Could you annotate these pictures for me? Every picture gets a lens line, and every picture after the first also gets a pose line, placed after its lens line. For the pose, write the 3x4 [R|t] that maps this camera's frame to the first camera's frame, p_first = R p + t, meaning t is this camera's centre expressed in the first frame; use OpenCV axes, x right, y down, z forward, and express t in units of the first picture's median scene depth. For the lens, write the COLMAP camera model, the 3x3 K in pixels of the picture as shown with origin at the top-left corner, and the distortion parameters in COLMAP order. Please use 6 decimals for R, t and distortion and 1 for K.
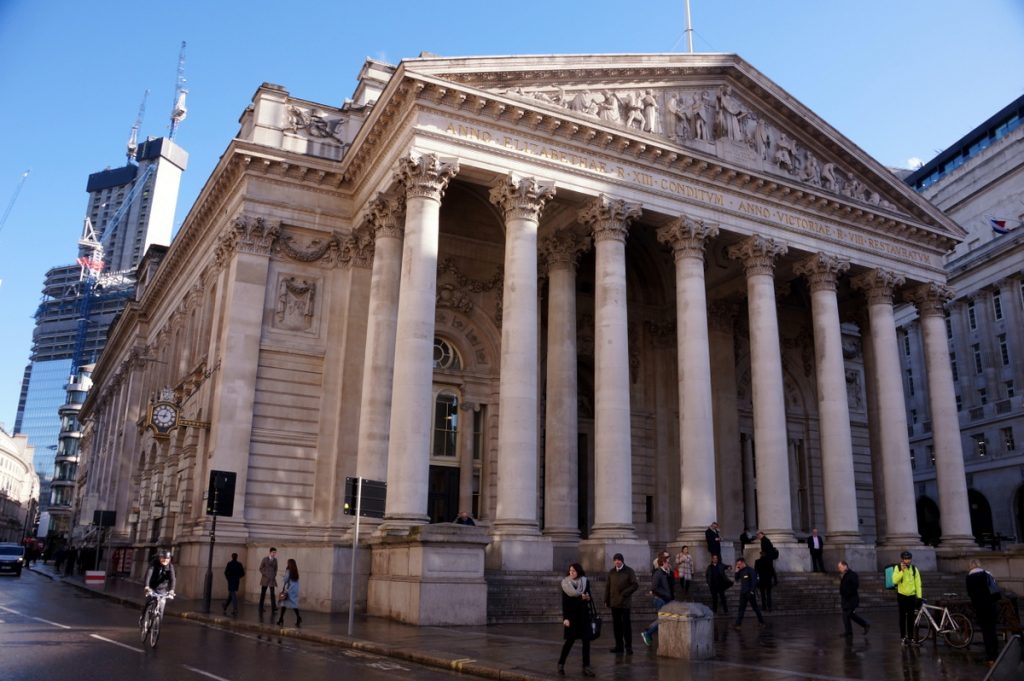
lens RADIAL K [[822.1, 0, 512.0], [0, 822.1, 340.5], [0, 0, 1]] dist [-0.211181, 0.186974]
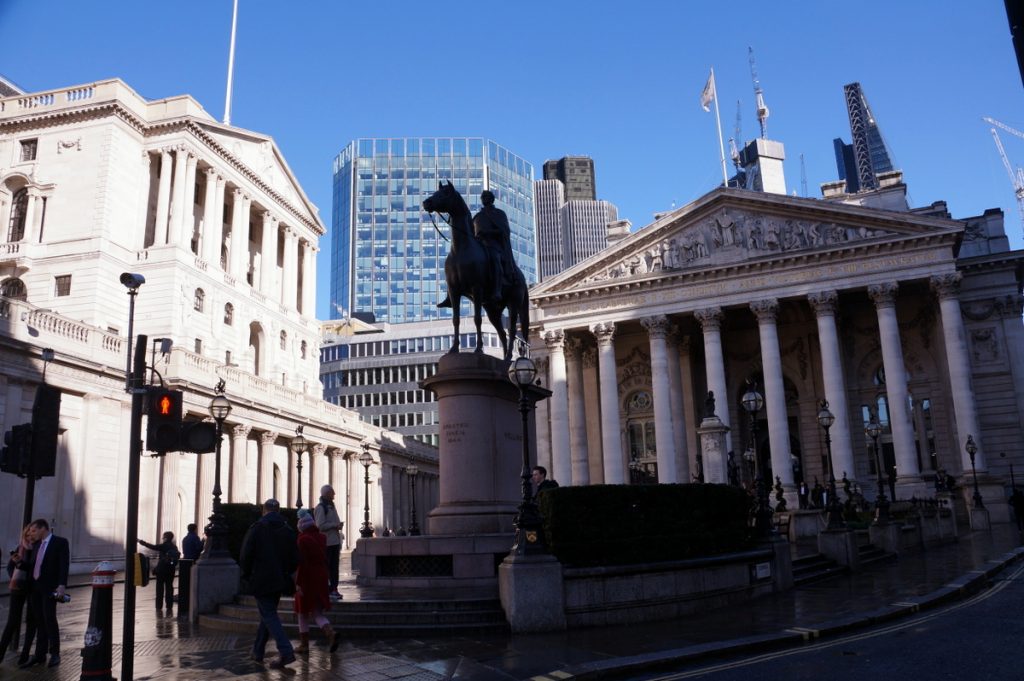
lens RADIAL K [[822.1, 0, 512.0], [0, 822.1, 340.5], [0, 0, 1]] dist [-0.211181, 0.186974]
pose [[0.623307, -0.212391, -0.752581, 1.213891], [0.261111, 0.963700, -0.055713, -0.093688], [0.737095, -0.161781, 0.656139, -0.408571]]
